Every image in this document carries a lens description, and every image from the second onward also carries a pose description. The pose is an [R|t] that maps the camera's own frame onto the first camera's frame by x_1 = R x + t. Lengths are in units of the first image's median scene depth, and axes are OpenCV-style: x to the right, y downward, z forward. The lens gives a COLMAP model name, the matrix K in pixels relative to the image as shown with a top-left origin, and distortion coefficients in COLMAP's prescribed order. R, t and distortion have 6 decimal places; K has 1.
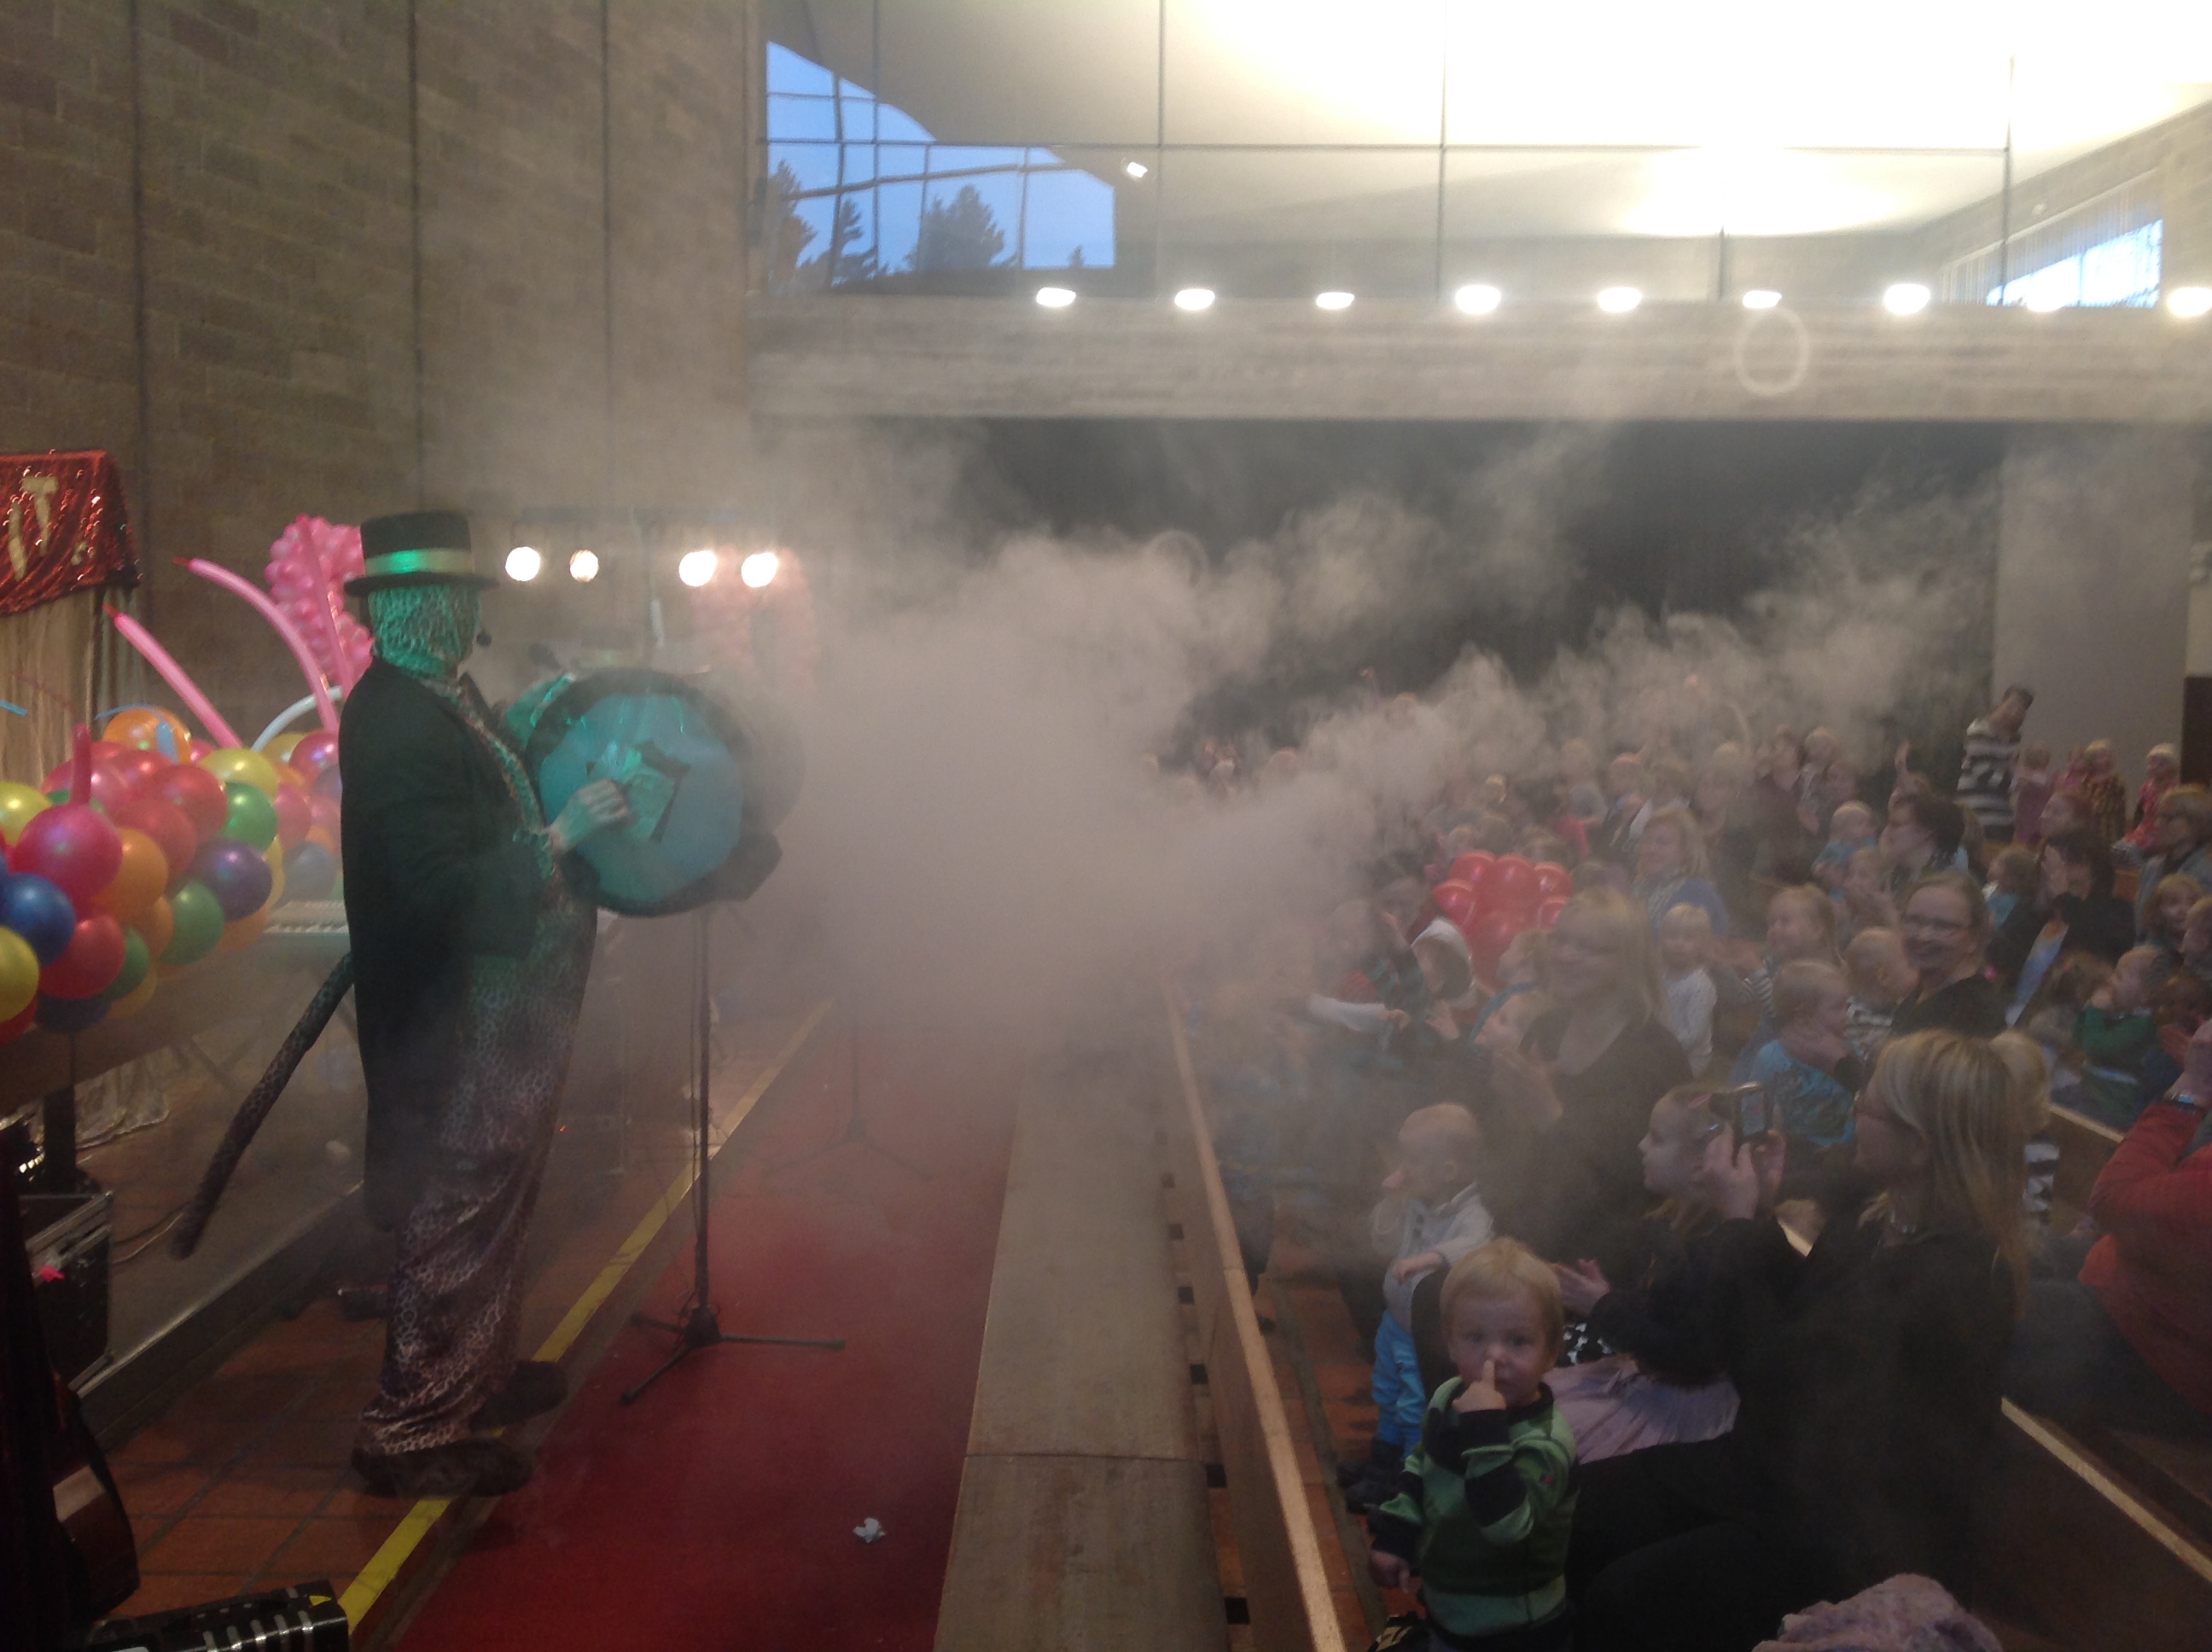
lens RADIAL K [[2109.9, 0, 1106.0], [0, 2109.9, 826.0], [0, 0, 1]] dist [0.154635, -0.297878]
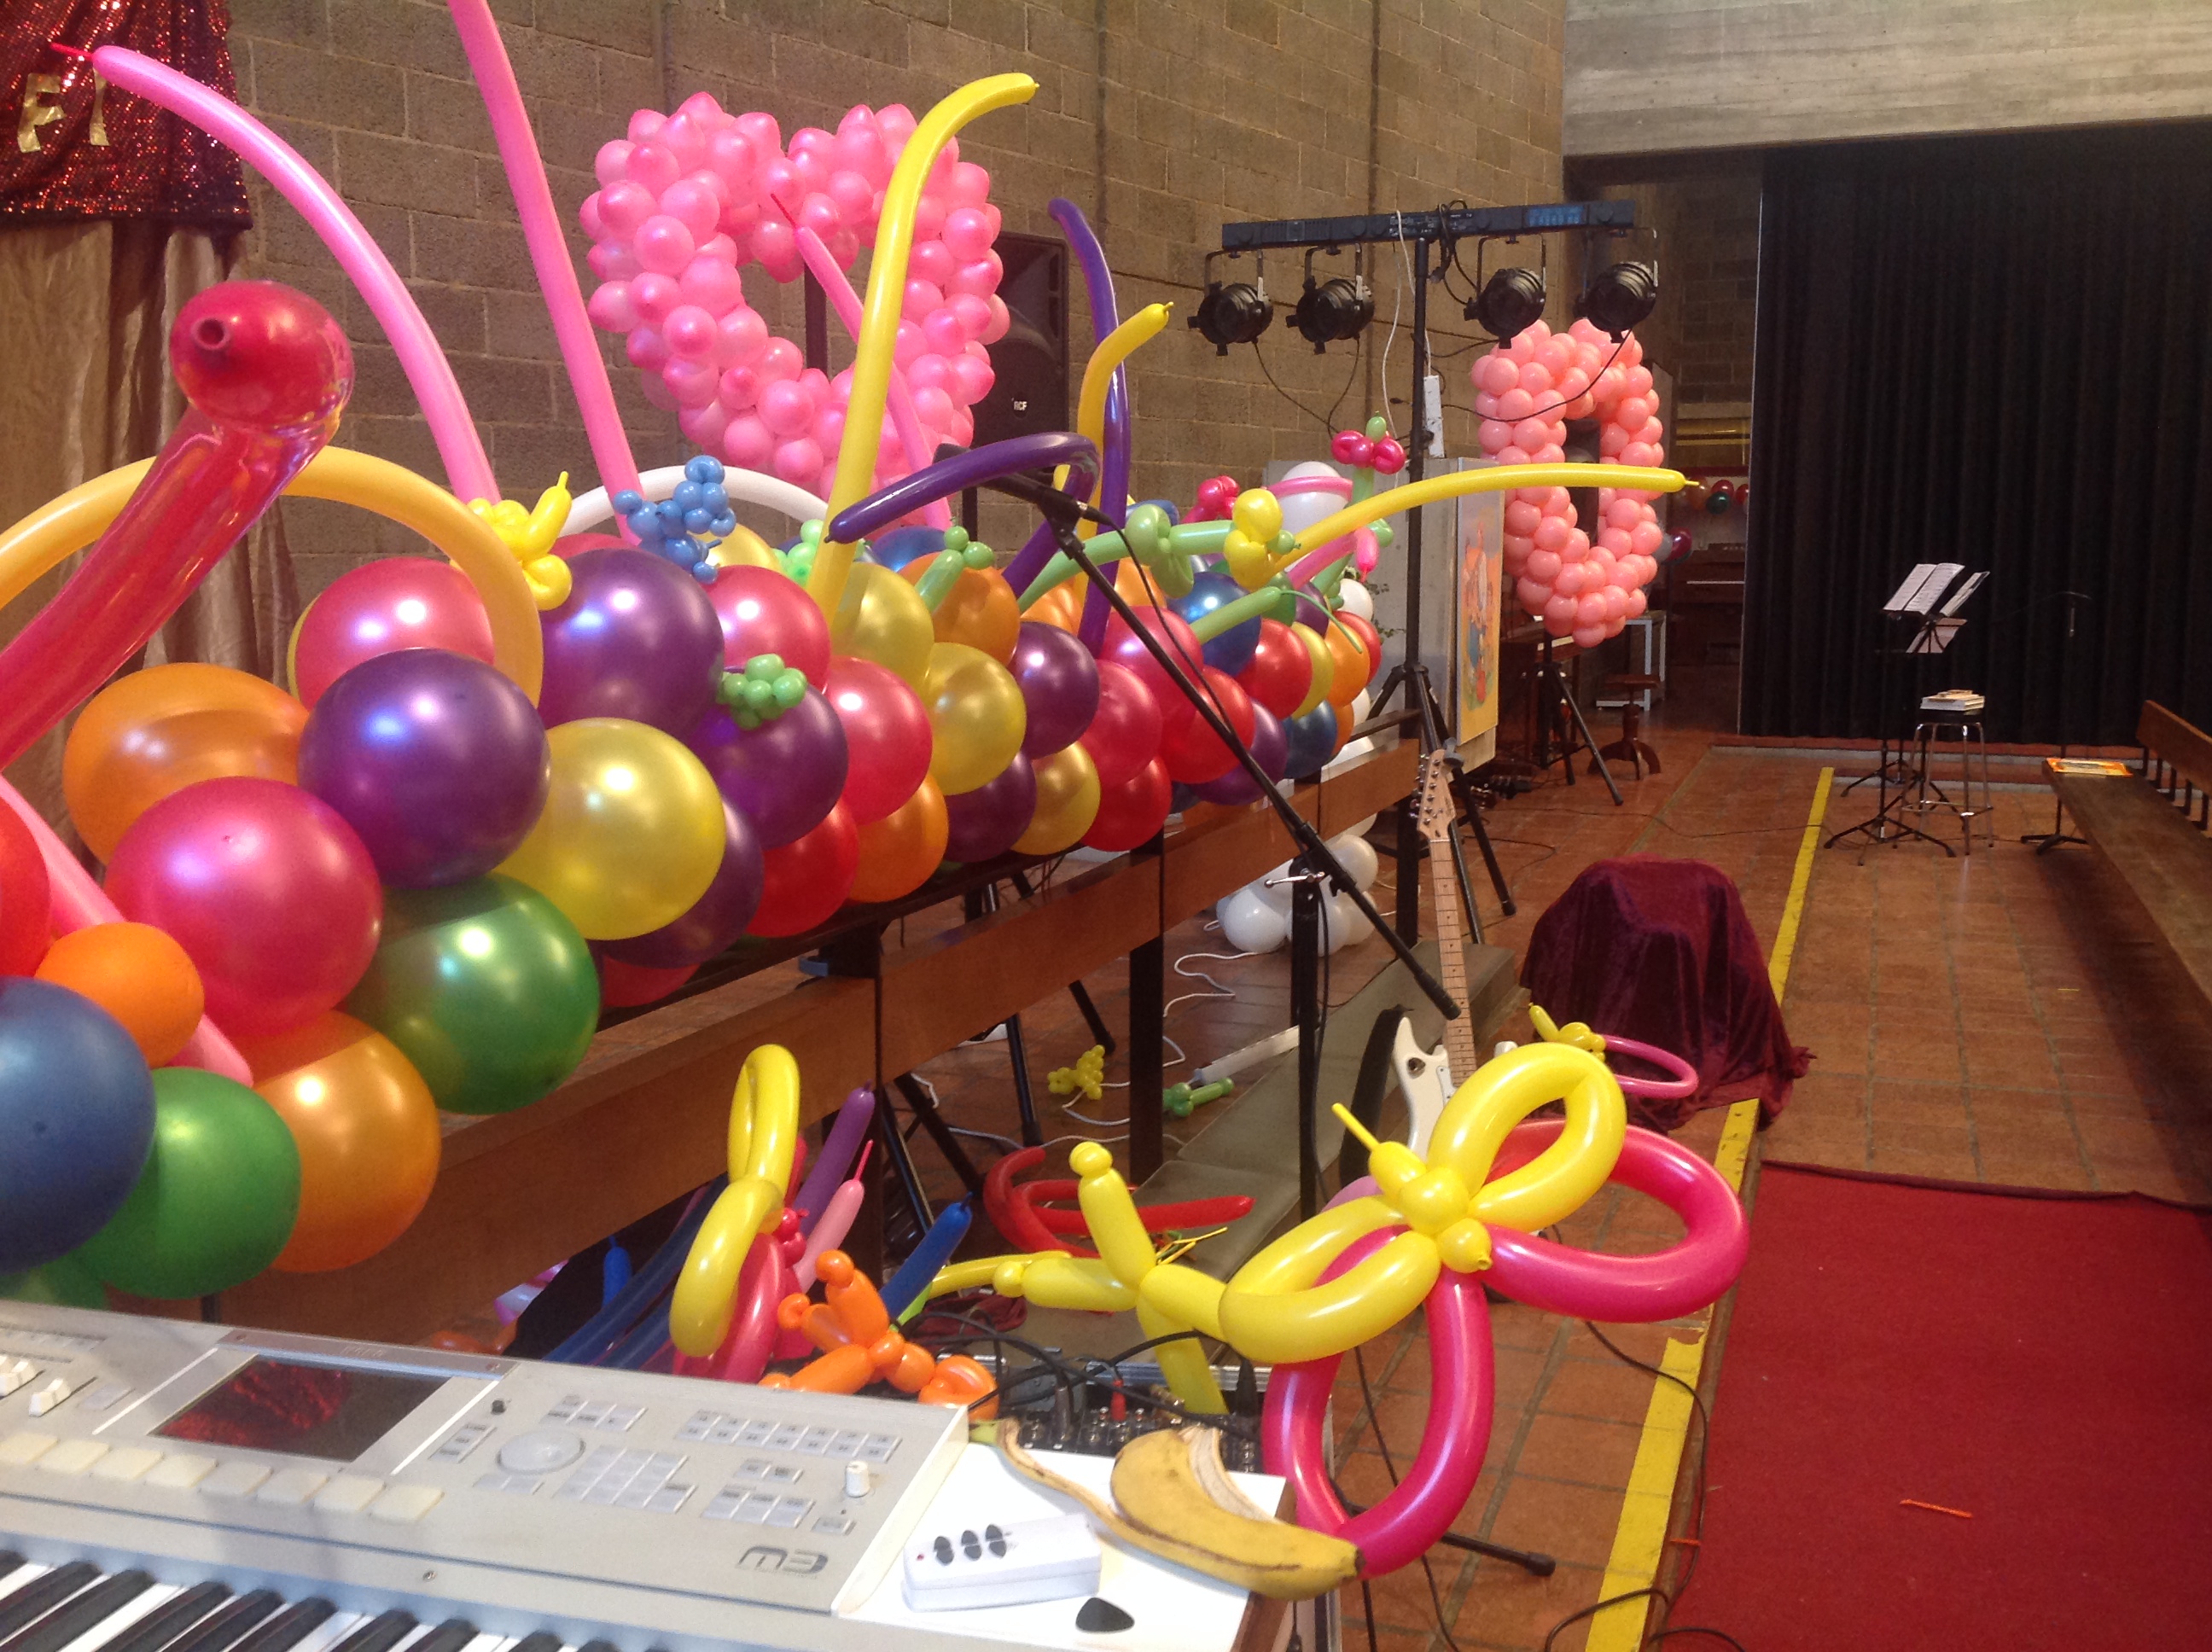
lens RADIAL K [[2130.7, 0, 1106.0], [0, 2130.7, 826.0], [0, 0, 1]] dist [0.075896, -0.102787]
pose [[0.938843, 0.038054, -0.342236, -0.091749], [-0.018068, 0.997950, 0.061401, -0.015685], [0.343871, -0.051463, 0.937606, 0.422618]]
